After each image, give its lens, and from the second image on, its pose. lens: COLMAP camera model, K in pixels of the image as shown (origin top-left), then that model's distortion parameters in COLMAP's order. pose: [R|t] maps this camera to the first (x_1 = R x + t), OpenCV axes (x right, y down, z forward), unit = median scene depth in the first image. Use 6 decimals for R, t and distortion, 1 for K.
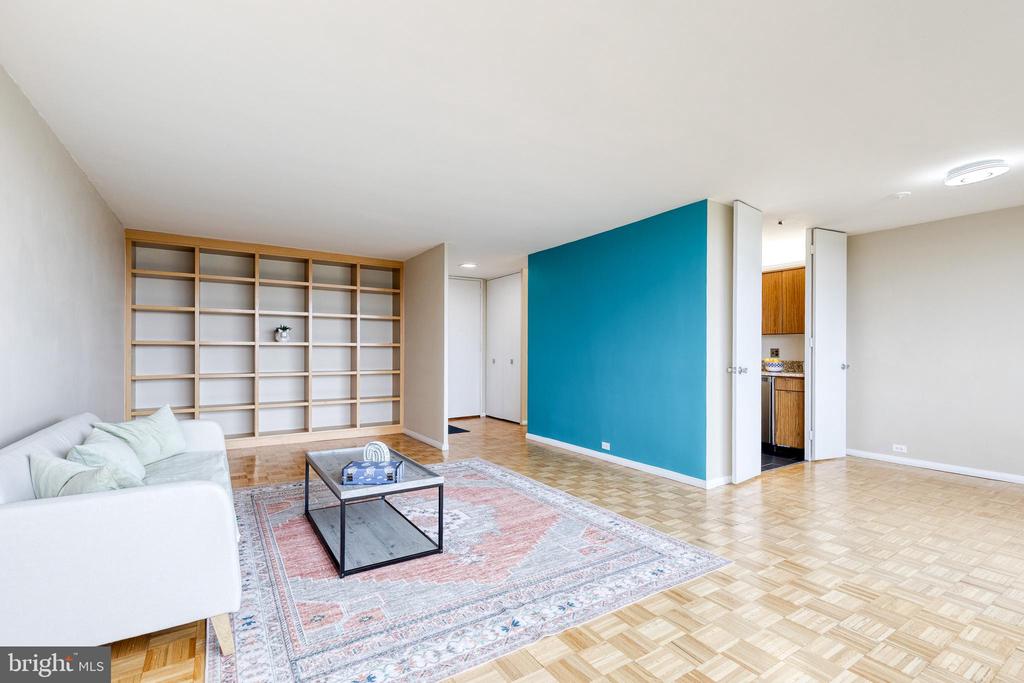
lens RADIAL K [[466.5, 0, 526.5], [0, 466.5, 351.3], [0, 0, 1]] dist [0.011660, -0.001964]
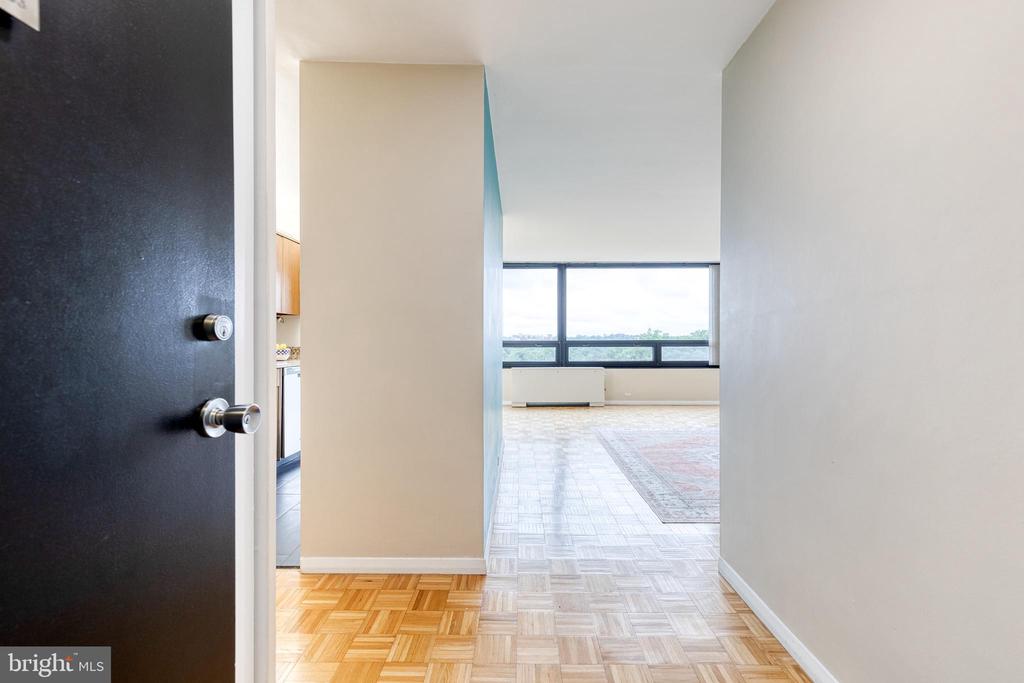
lens RADIAL K [[466.5, 0, 523.2], [0, 466.5, 334.5], [0, 0, 1]] dist [0.011660, -0.001964]
pose [[-0.839948, 0.000247, 0.542667, -0.373777], [-0.003657, 0.999975, -0.006115, 0.001587], [-0.542655, -0.007120, -0.839926, 2.170489]]
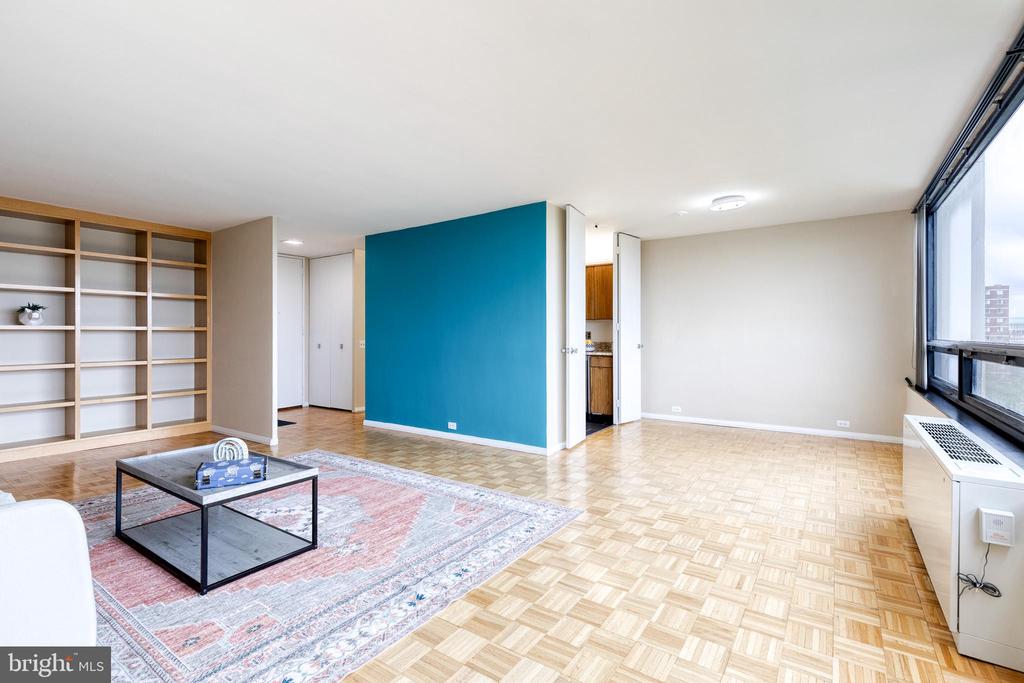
lens RADIAL K [[466.5, 0, 517.3], [0, 466.5, 329.8], [0, 0, 1]] dist [0.011660, -0.001964]
pose [[0.927217, -0.002017, 0.374520, -0.113070], [0.005643, 0.999947, -0.008584, -0.001813], [-0.374483, 0.010072, 0.927179, -0.028435]]
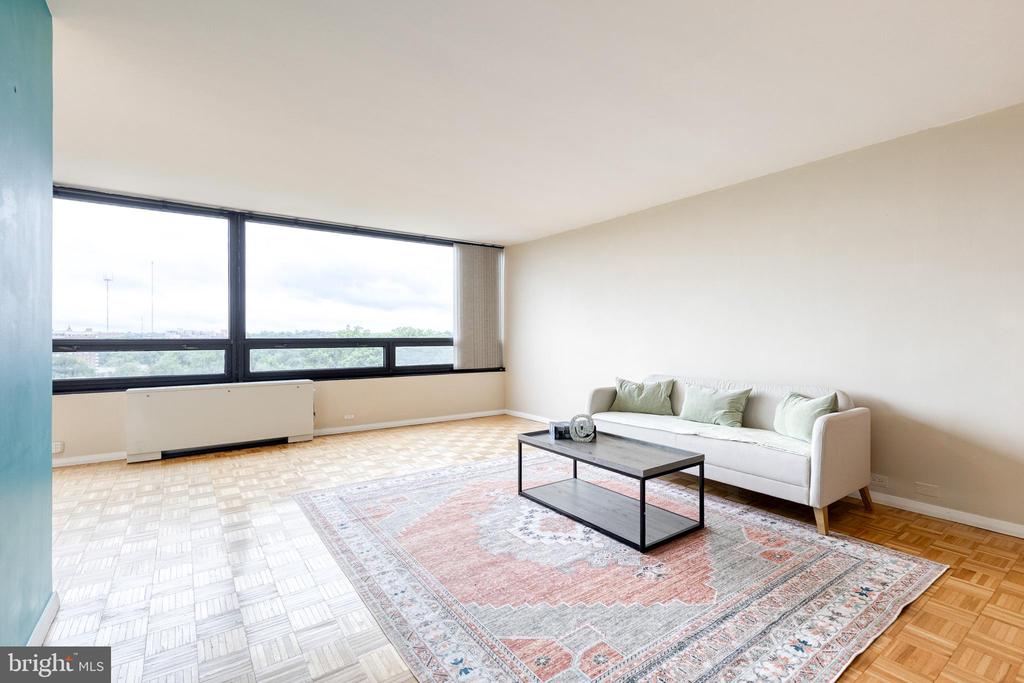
lens RADIAL K [[466.5, 0, 520.7], [0, 466.5, 340.1], [0, 0, 1]] dist [0.011660, -0.001964]
pose [[-0.998942, -0.006496, -0.045526, -0.089975], [-0.006844, 0.999949, 0.007479, 0.004253], [0.045475, 0.007783, -0.998935, 1.612693]]
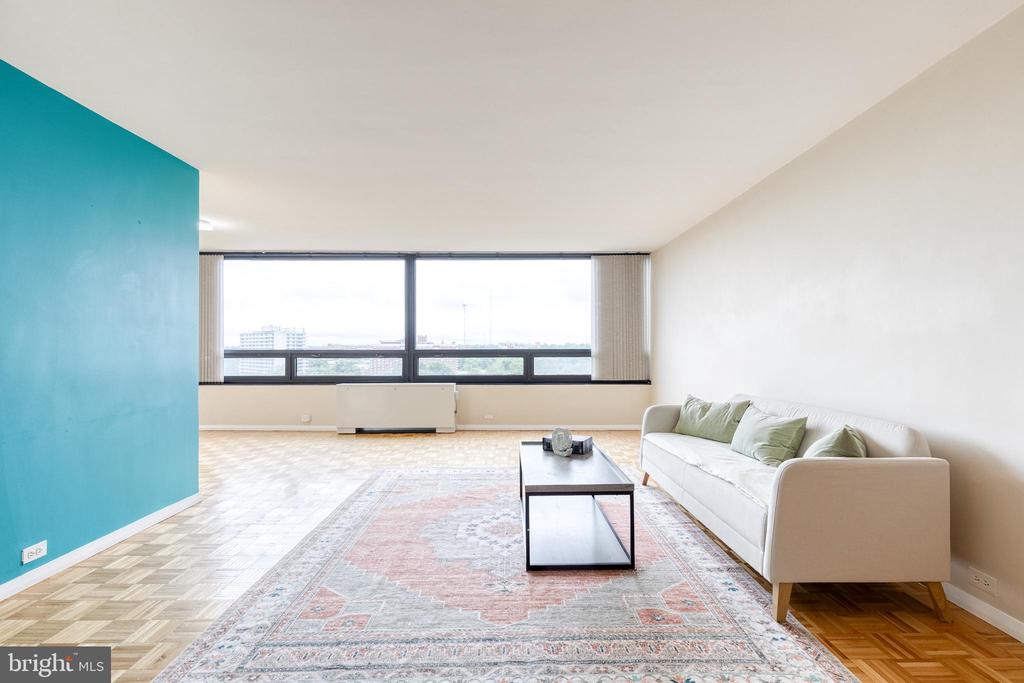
lens RADIAL K [[466.5, 0, 516.9], [0, 466.5, 354.7], [0, 0, 1]] dist [0.011660, -0.001964]
pose [[-0.843494, -0.013049, 0.536981, -0.624608], [-0.004192, 0.999834, 0.017713, 0.001361], [-0.537123, 0.012690, -0.843408, 1.507937]]
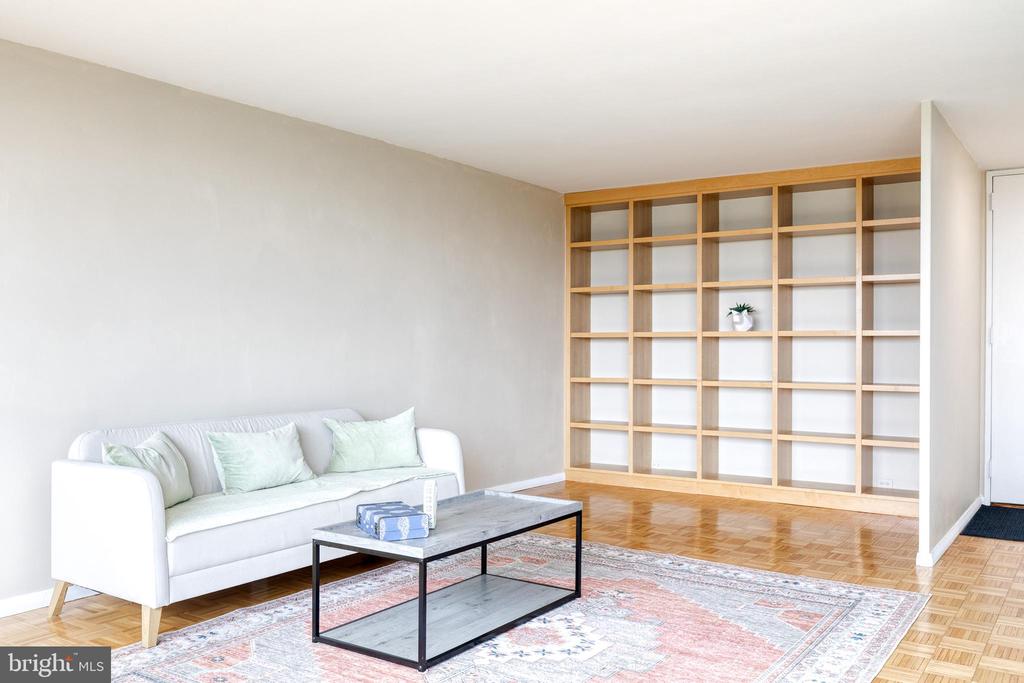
lens RADIAL K [[877.6, 0, 528.3], [0, 877.6, 346.8], [0, 0, 1]] dist [0.017786, -0.013419]
pose [[0.387798, -0.002843, -0.921740, 0.672820], [0.001951, 0.999996, -0.002263, 0.004958], [0.921742, -0.000921, 0.387802, 0.487494]]
